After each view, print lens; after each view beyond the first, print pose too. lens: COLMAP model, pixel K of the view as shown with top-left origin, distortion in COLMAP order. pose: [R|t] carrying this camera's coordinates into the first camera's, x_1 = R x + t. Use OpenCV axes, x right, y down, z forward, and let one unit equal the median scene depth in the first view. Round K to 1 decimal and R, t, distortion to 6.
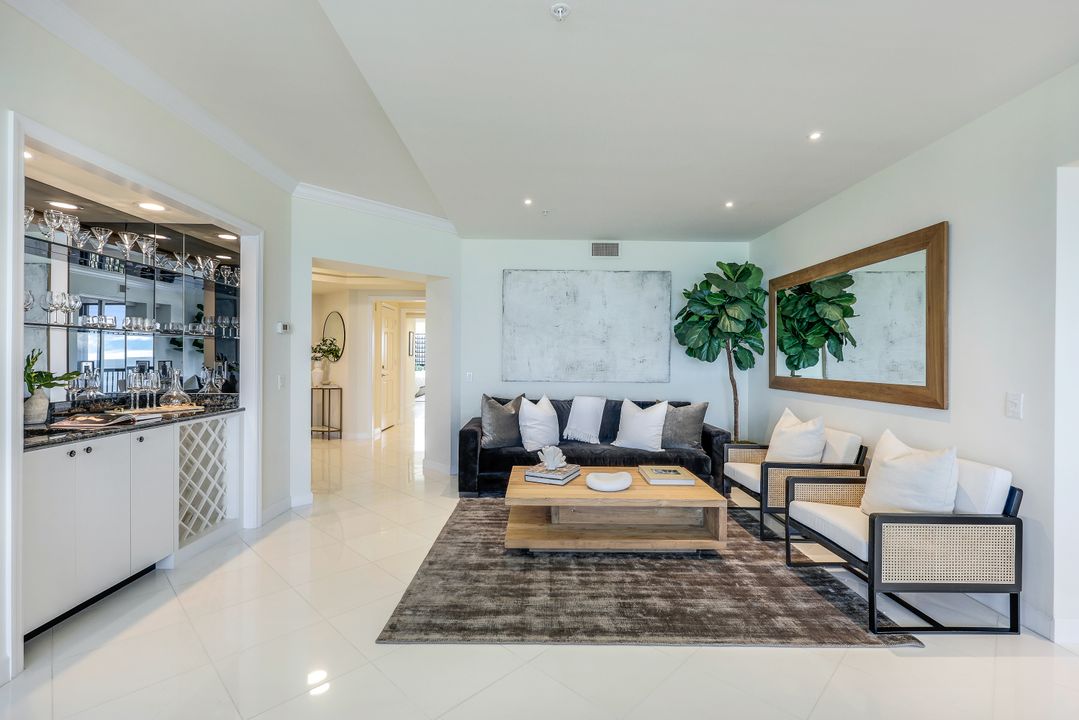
lens RADIAL K [[466.9, 0, 538.0], [0, 466.9, 360.3], [0, 0, 1]] dist [-0.004326, -0.000259]
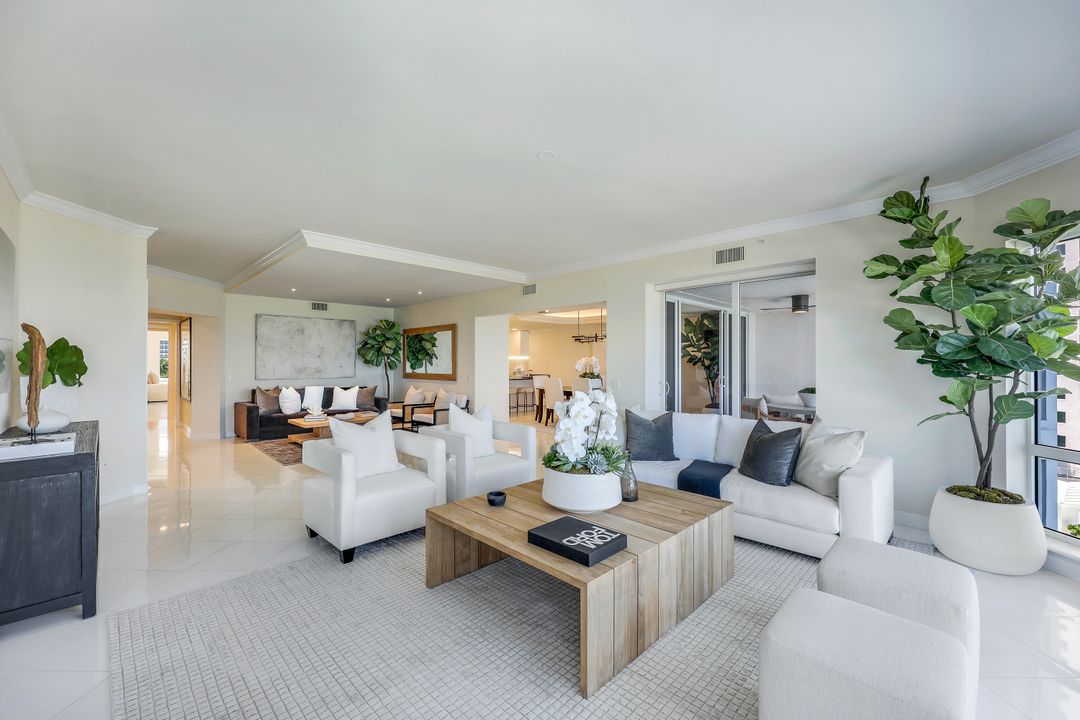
lens RADIAL K [[438.7, 0, 540.3], [0, 438.7, 360.9], [0, 0, 1]] dist [0.022380, -0.000227]
pose [[0.708411, -0.005776, 0.705777, -0.522206], [0.006266, 0.999979, 0.001895, -0.022580], [-0.705773, 0.003080, 0.708432, -0.949735]]
